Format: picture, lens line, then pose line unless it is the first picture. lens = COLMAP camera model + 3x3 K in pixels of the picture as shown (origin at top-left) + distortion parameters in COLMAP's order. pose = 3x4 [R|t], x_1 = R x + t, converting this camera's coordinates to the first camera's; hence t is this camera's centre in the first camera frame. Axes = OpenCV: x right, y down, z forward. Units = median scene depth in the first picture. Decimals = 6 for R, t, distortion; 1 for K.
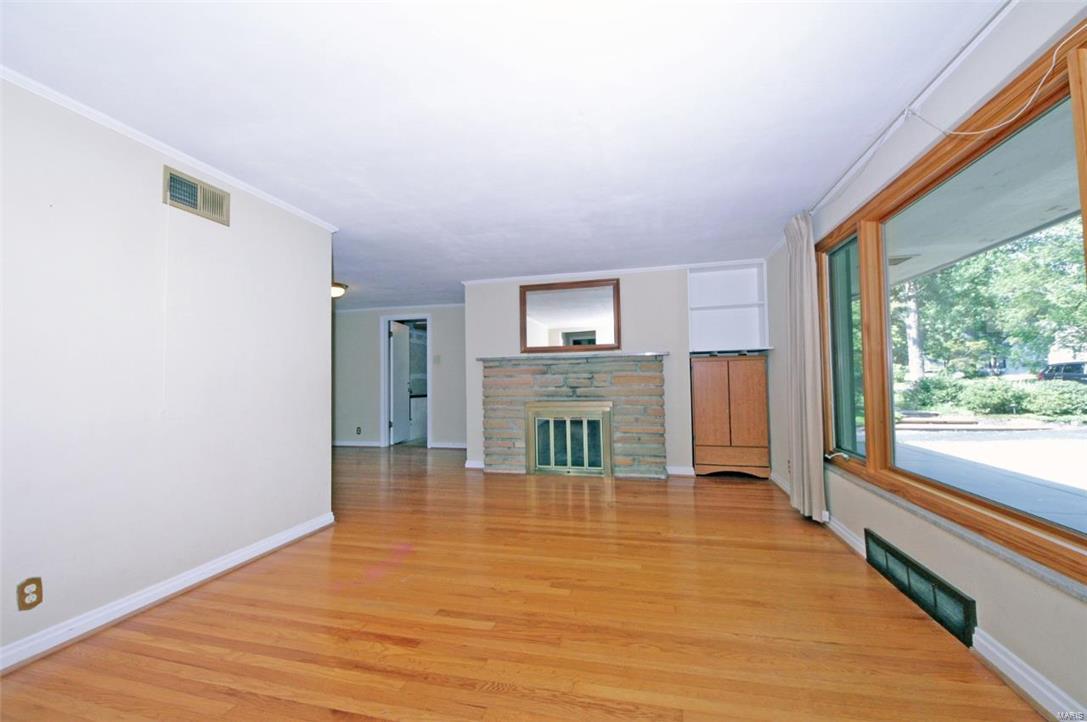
lens RADIAL K [[416.1, 0, 546.8], [0, 416.1, 364.6], [0, 0, 1]] dist [-0.000115, -0.000009]
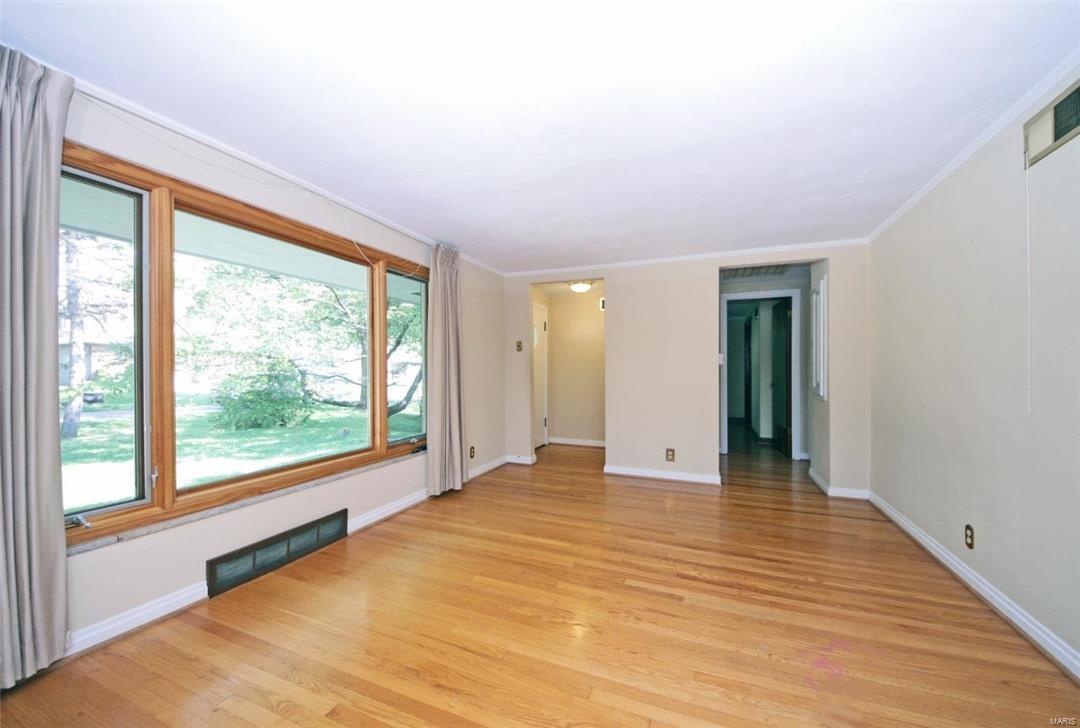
lens RADIAL K [[411.3, 0, 543.0], [0, 411.3, 370.0], [0, 0, 1]] dist [0.000243, 0.000008]
pose [[-0.987829, 0.017640, 0.154540, -0.089739], [0.011861, 0.999198, -0.038243, 0.044753], [-0.155091, -0.035944, -0.987246, 2.352584]]
